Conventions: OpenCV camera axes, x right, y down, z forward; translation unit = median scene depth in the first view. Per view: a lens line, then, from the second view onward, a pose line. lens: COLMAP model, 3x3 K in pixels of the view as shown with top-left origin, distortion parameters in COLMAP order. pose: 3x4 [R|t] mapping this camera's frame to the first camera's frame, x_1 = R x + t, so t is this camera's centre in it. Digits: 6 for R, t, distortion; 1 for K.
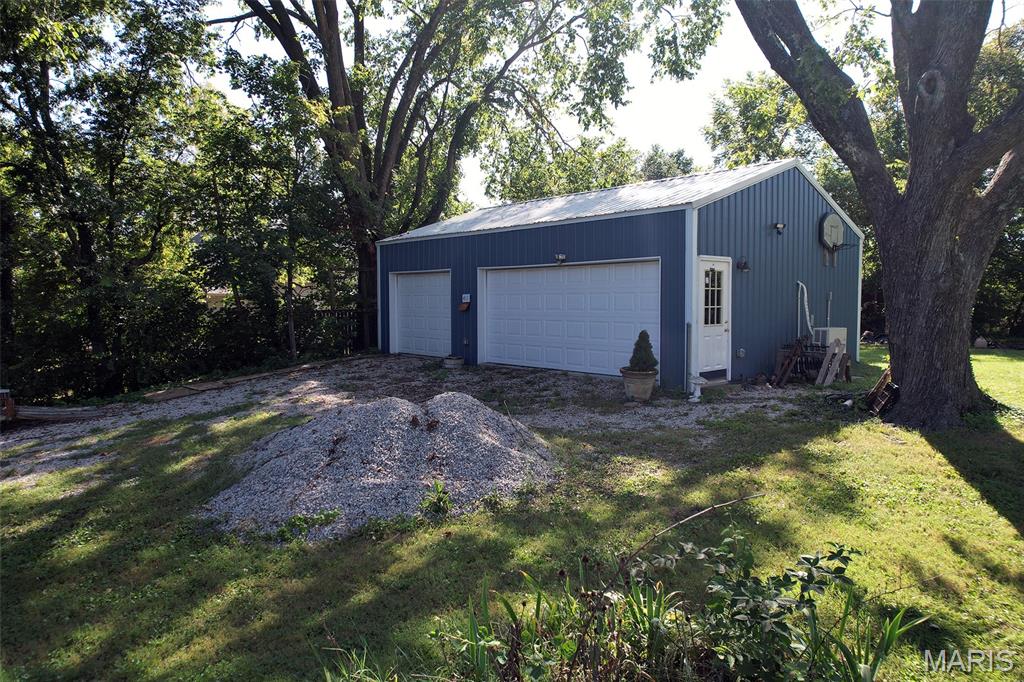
lens RADIAL K [[646.2, 0, 512.2], [0, 646.2, 341.9], [0, 0, 1]] dist [0.000962, 0.000080]
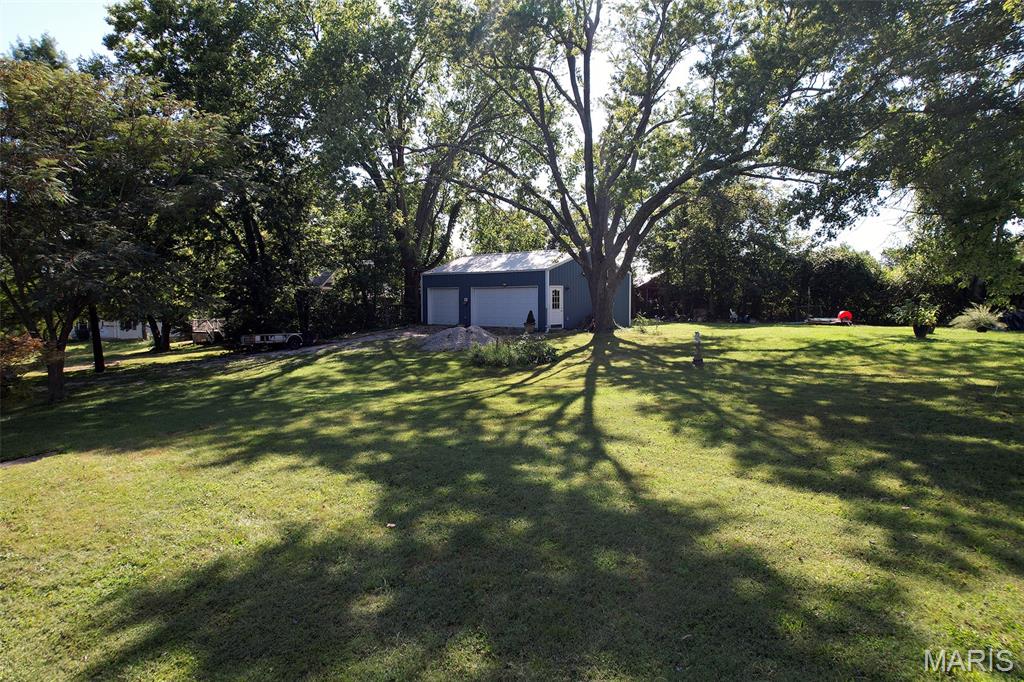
lens RADIAL K [[646.2, 0, 512.5], [0, 646.2, 340.0], [0, 0, 1]] dist [0.000962, 0.000080]
pose [[0.996462, -0.001544, 0.084026, -0.102405], [0.002360, 0.999951, -0.009622, 0.109755], [-0.084007, 0.009786, 0.996417, -1.464595]]
